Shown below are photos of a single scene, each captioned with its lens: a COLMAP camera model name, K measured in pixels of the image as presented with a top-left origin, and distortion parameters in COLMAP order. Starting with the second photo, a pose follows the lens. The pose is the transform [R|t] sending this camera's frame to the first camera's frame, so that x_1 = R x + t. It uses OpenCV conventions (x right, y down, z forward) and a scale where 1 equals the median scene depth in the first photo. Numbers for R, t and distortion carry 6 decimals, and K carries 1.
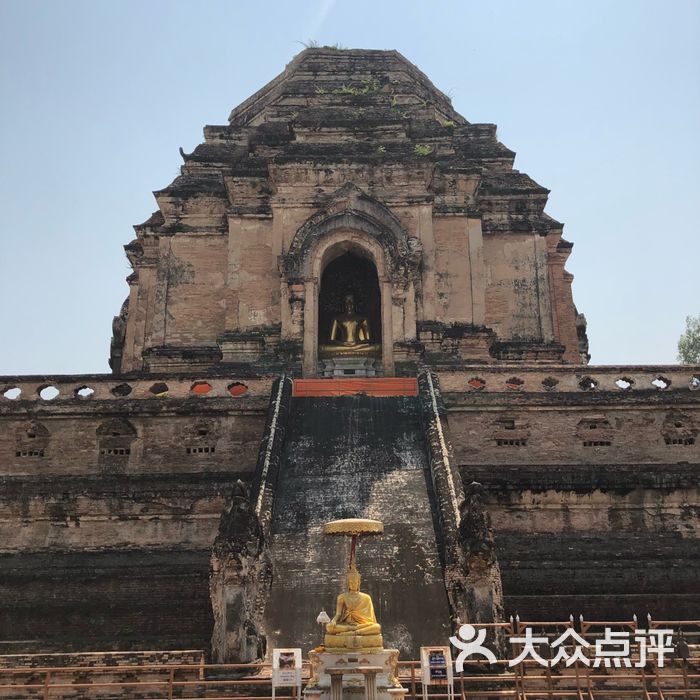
lens RADIAL K [[773.4, 0, 350.0], [0, 773.4, 350.0], [0, 0, 1]] dist [0.023111, -0.009979]
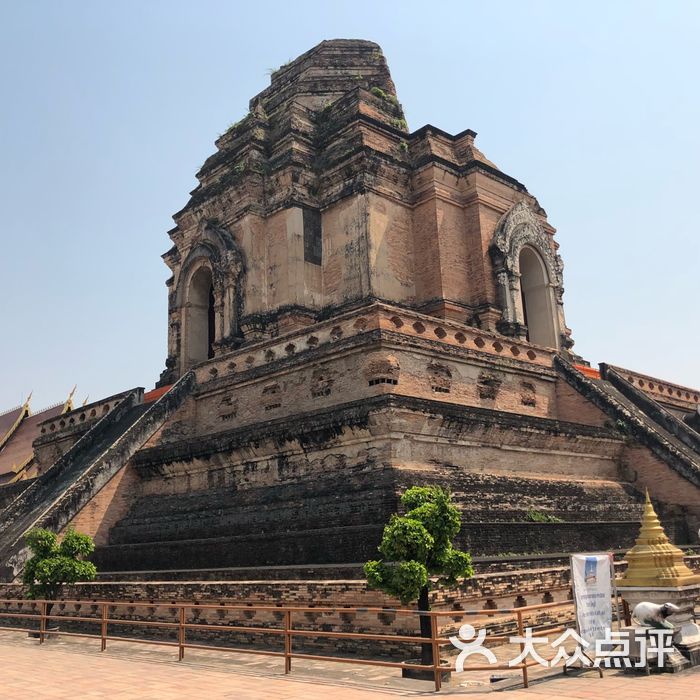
lens RADIAL K [[773.4, 0, 350.0], [0, 773.4, 350.0], [0, 0, 1]] dist [0.023111, -0.009979]
pose [[0.702162, -0.199562, -0.683479, 1.176521], [0.268248, 0.963333, -0.005692, 0.074117], [0.659553, -0.179345, 0.729948, 0.241412]]
